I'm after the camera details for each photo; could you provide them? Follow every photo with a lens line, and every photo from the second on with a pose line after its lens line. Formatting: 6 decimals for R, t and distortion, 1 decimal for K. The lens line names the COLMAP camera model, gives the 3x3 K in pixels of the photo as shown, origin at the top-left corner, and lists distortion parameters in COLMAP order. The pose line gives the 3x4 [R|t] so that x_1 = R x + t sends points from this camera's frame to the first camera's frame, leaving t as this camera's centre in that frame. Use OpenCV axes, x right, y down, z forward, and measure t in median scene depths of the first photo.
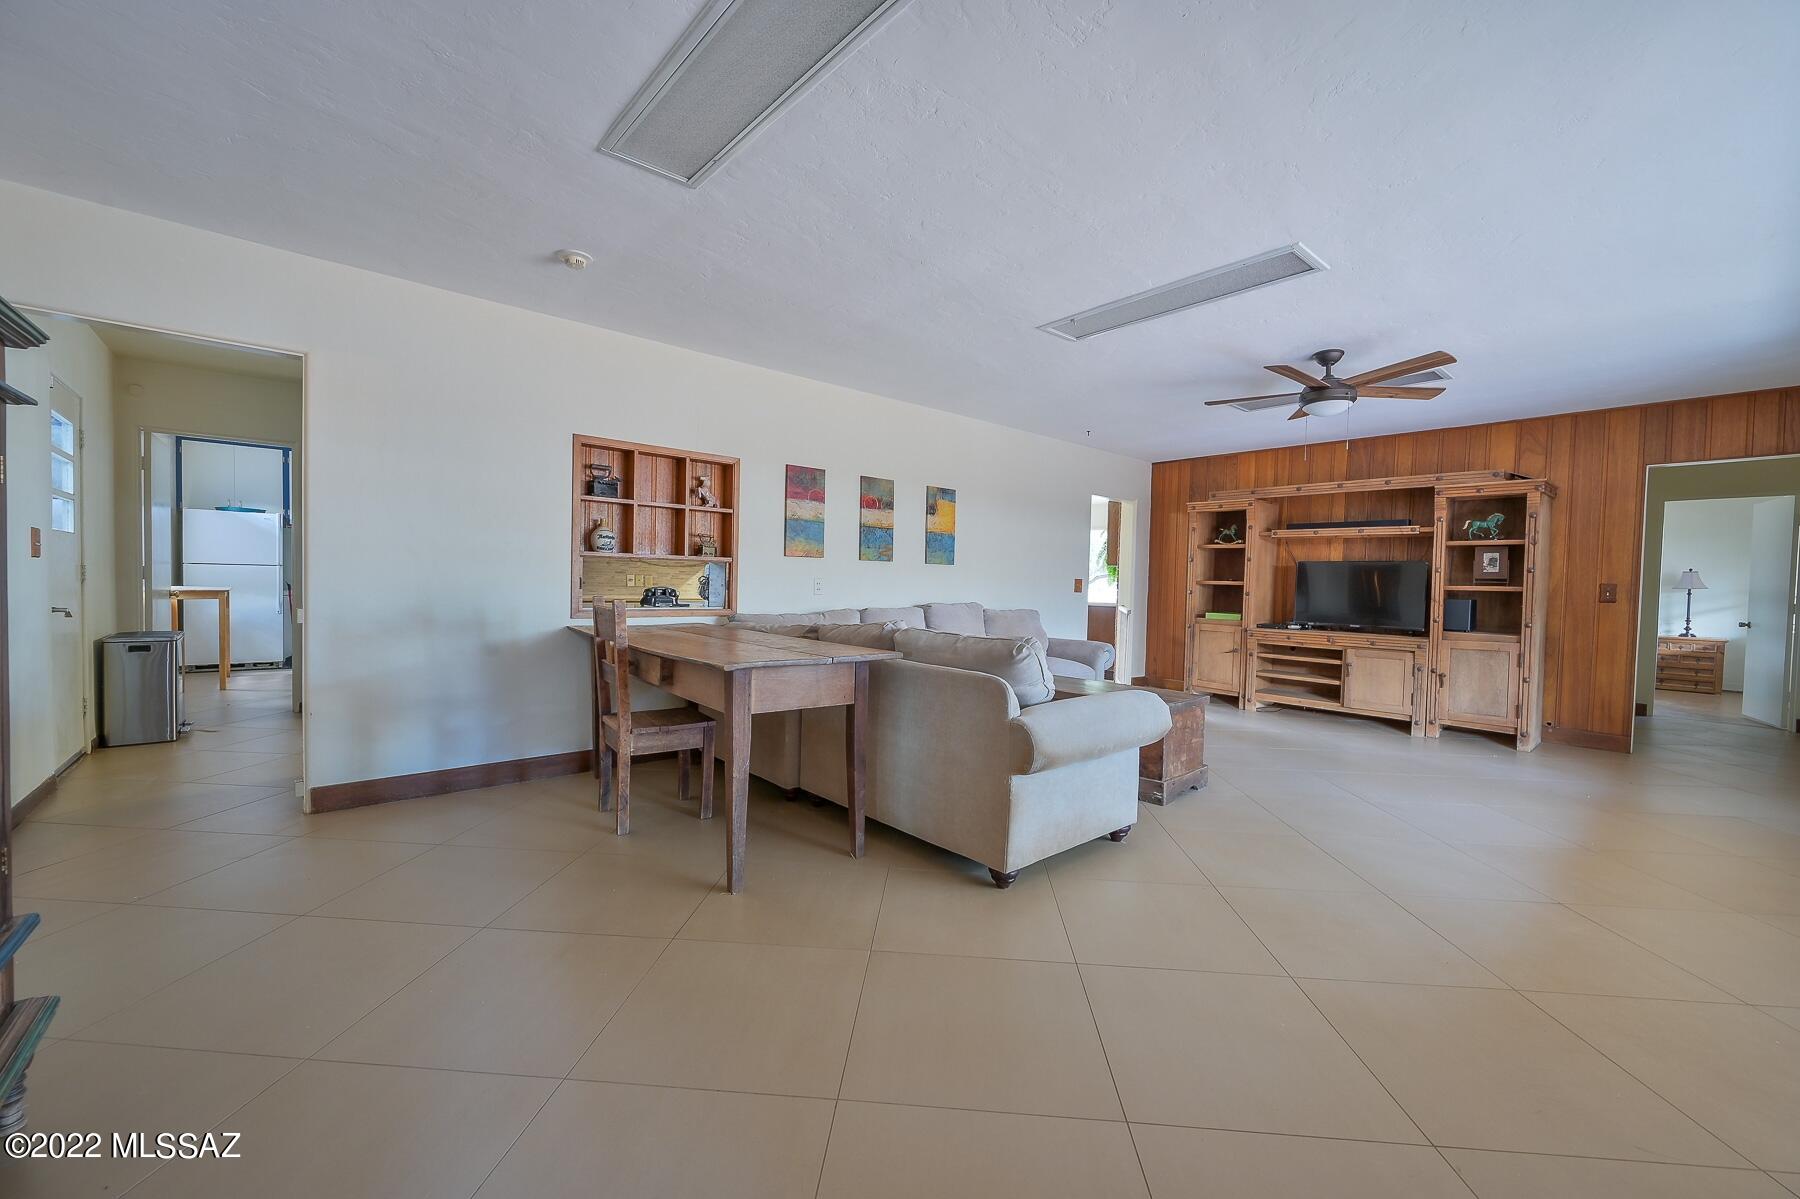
lens RADIAL K [[713.9, 0, 900.0], [0, 713.9, 599.5], [0, 0, 1]] dist [-0.000263, -0.000110]
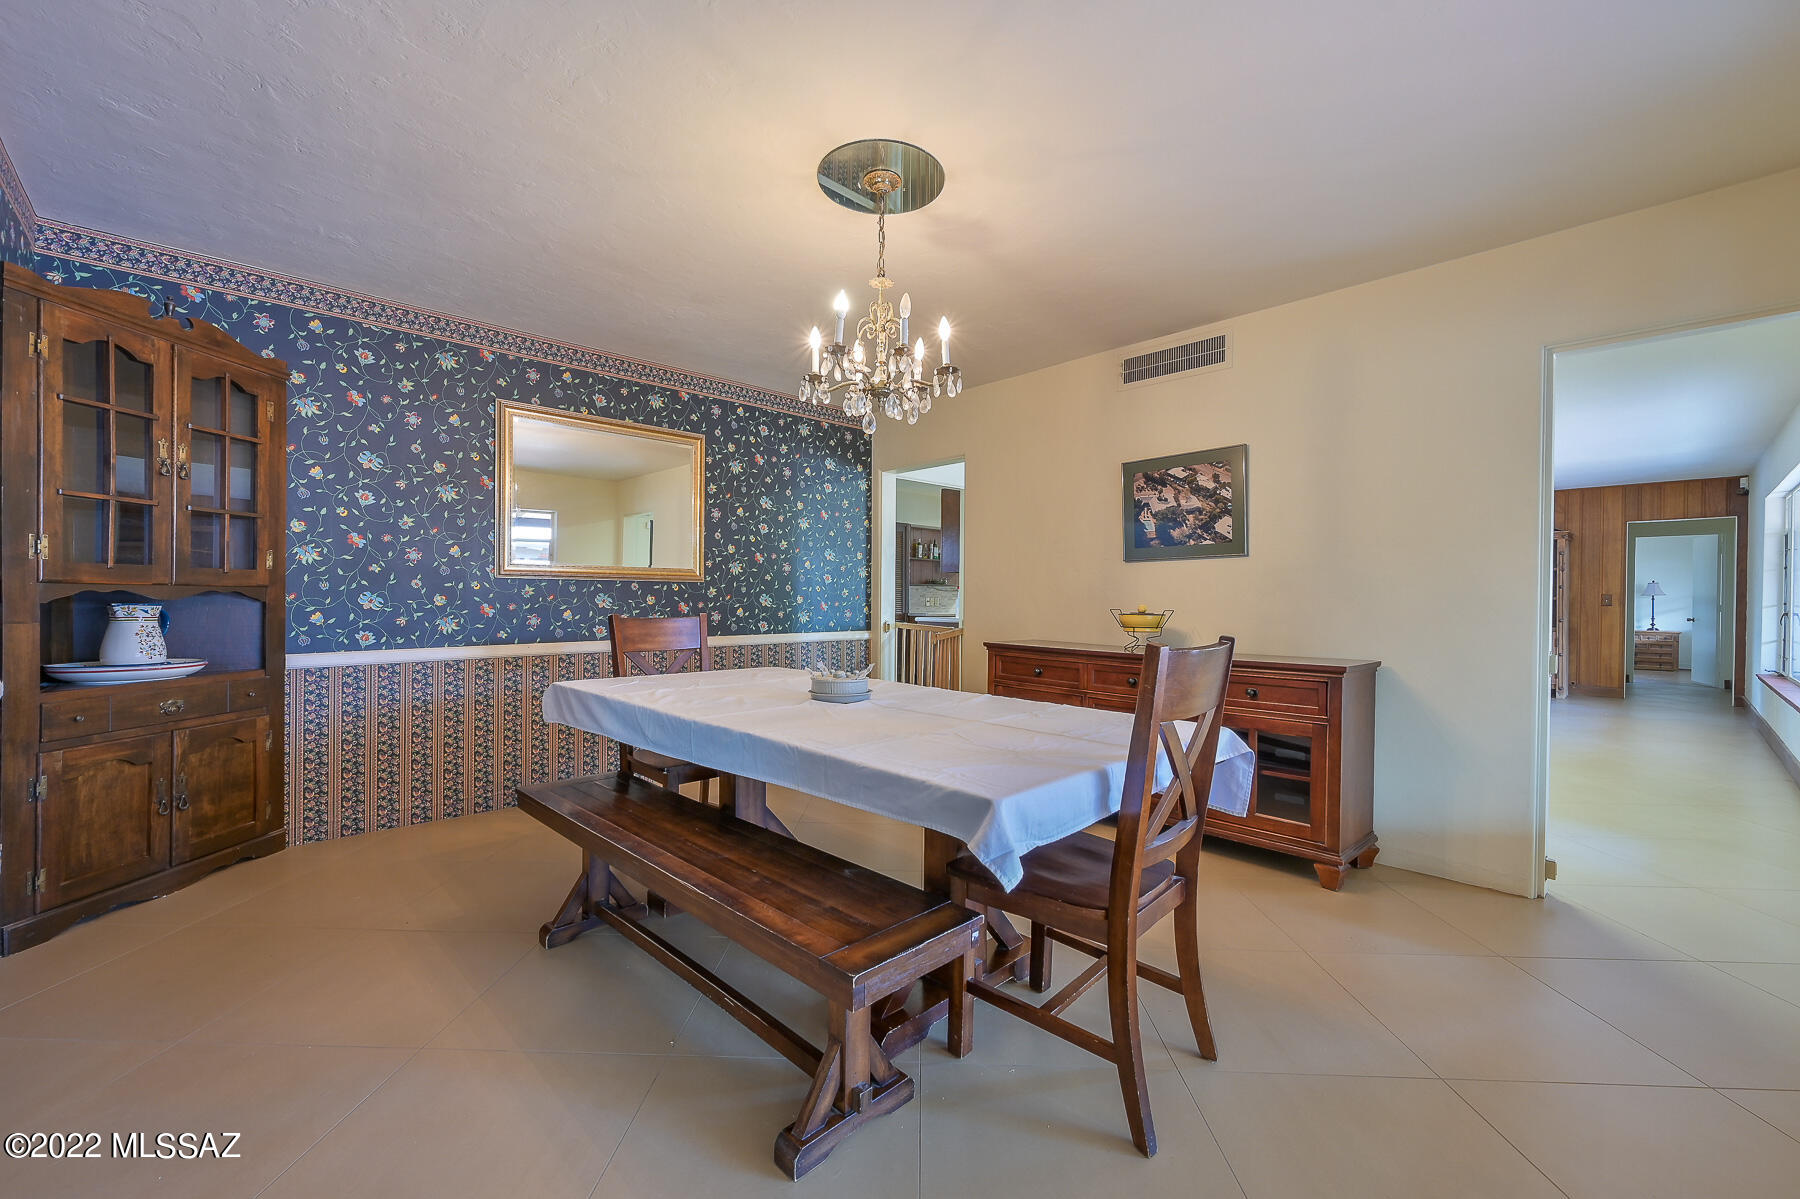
lens RADIAL K [[740.5, 0, 900.0], [0, 740.5, 599.5], [0, 0, 1]] dist [0.000302, 0.000051]
pose [[0.998883, -0.014316, 0.045032, -0.639747], [0.015272, 0.999663, -0.020977, 0.000624], [-0.044717, 0.021641, 0.998765, -0.566311]]
